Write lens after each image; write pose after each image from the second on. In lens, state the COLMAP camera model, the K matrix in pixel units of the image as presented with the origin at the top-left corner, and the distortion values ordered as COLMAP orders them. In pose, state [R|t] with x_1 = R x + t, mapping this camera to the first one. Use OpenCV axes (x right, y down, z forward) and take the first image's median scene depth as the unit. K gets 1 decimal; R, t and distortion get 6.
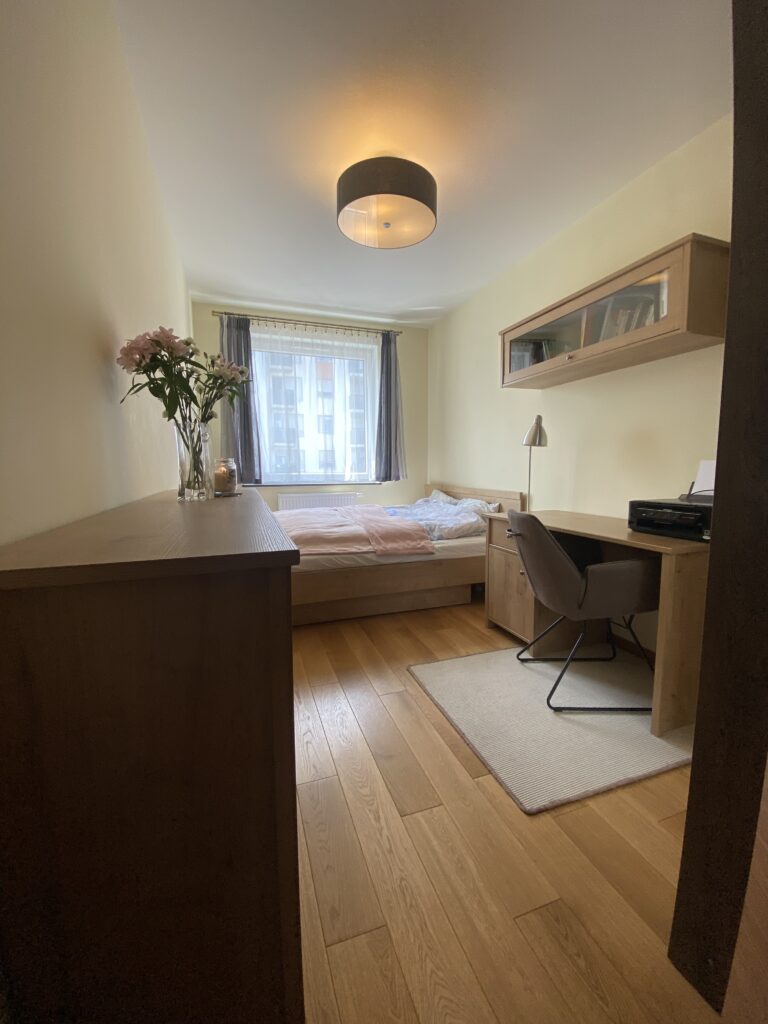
lens RADIAL K [[413.0, 0, 382.7], [0, 413.0, 514.0], [0, 0, 1]] dist [-0.004426, -0.000445]
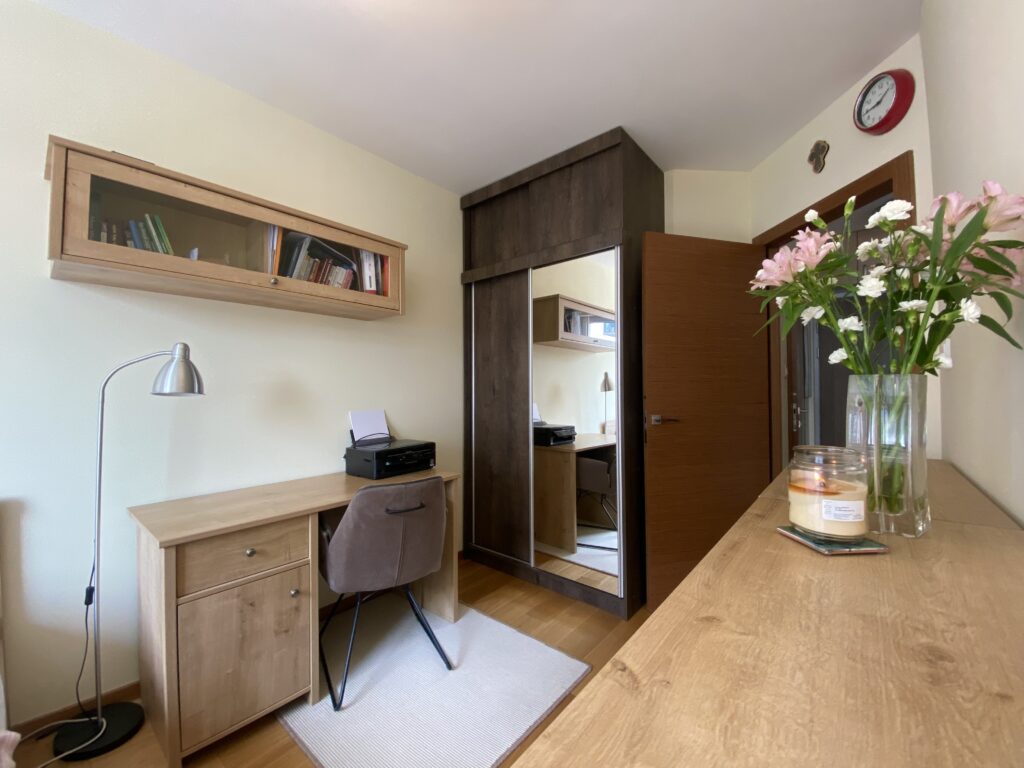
lens RADIAL K [[413.0, 0, 509.4], [0, 413.0, 378.0], [0, 0, 1]] dist [-0.004426, -0.000445]
pose [[-0.502517, 0.019418, 0.864349, -0.381579], [0.116504, 0.992150, 0.045444, -0.174085], [-0.856682, 0.123537, -0.500834, 0.966281]]
